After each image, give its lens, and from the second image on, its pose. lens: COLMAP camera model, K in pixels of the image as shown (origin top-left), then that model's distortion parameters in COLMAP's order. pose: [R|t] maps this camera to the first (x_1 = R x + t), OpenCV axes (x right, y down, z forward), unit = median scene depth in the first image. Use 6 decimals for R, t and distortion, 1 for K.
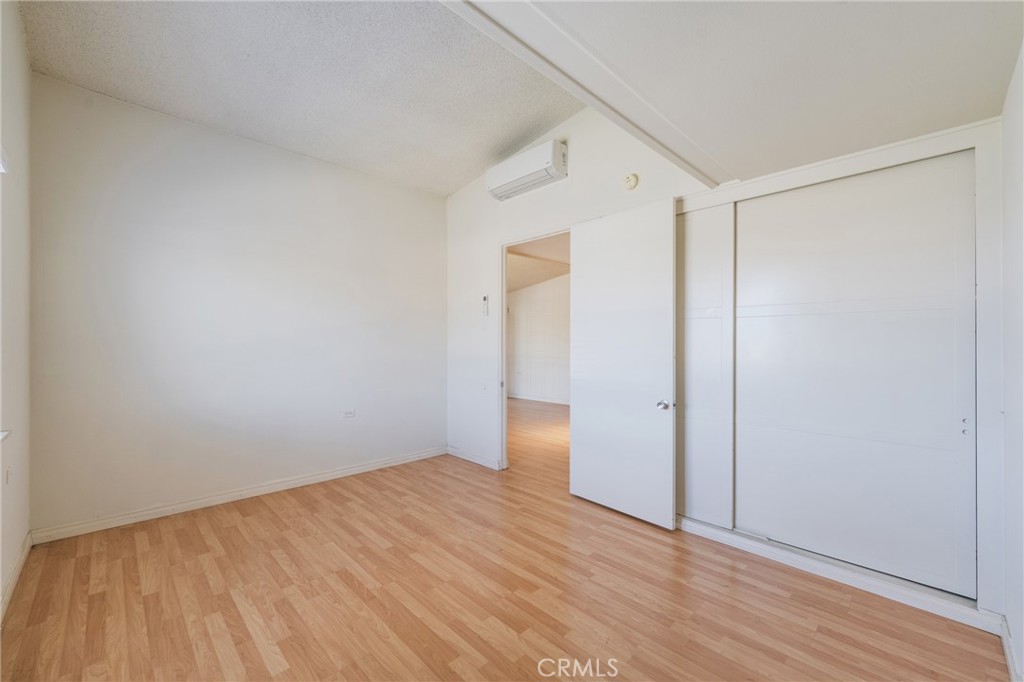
lens RADIAL K [[411.9, 0, 510.0], [0, 411.9, 340.7], [0, 0, 1]] dist [-0.002376, -0.000364]
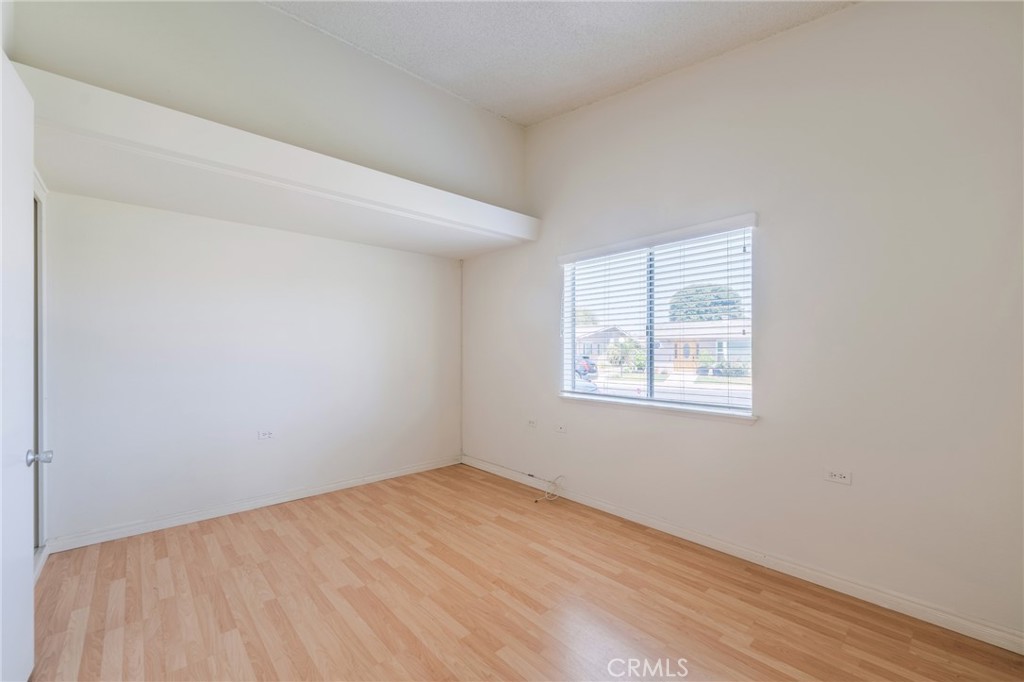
lens RADIAL K [[421.1, 0, 512.0], [0, 421.1, 341.0], [0, 0, 1]] dist [-0.001665, -0.000199]
pose [[-0.999142, -0.001080, 0.041411, -0.386278], [-0.002202, 0.999632, -0.027055, 0.008950], [-0.041366, -0.027123, -0.998776, 1.941951]]
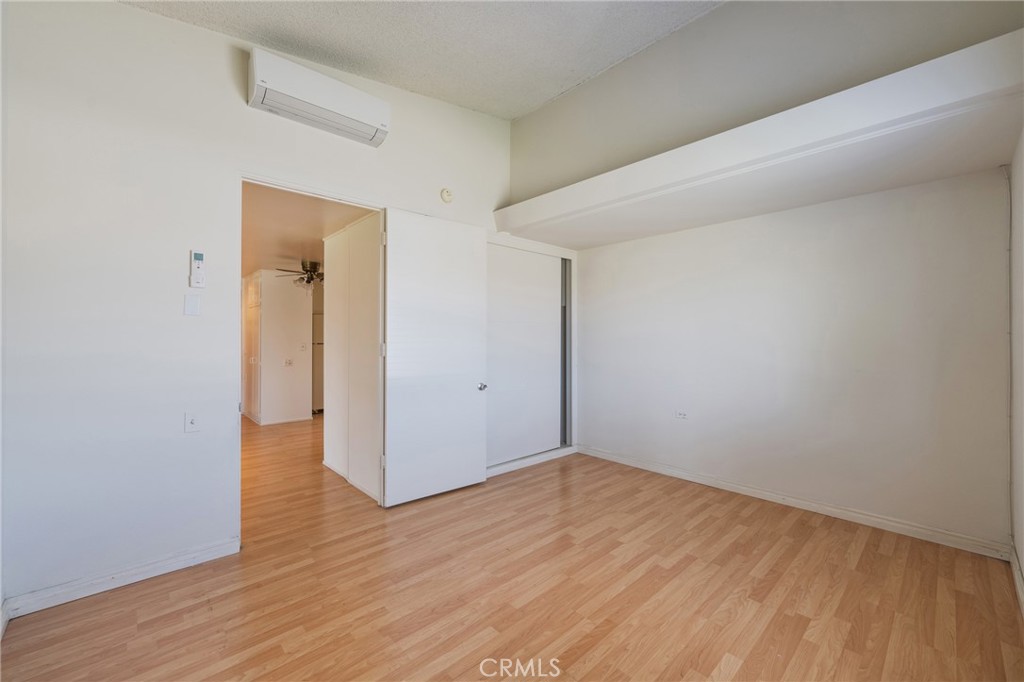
lens RADIAL K [[412.7, 0, 514.1], [0, 412.7, 333.2], [0, 0, 1]] dist [-0.000162, -0.000139]
pose [[0.020222, 0.010234, 0.999743, -1.140819], [-0.011138, 0.999888, -0.010010, -0.000341], [-0.999733, -0.010933, 0.020333, 1.086280]]
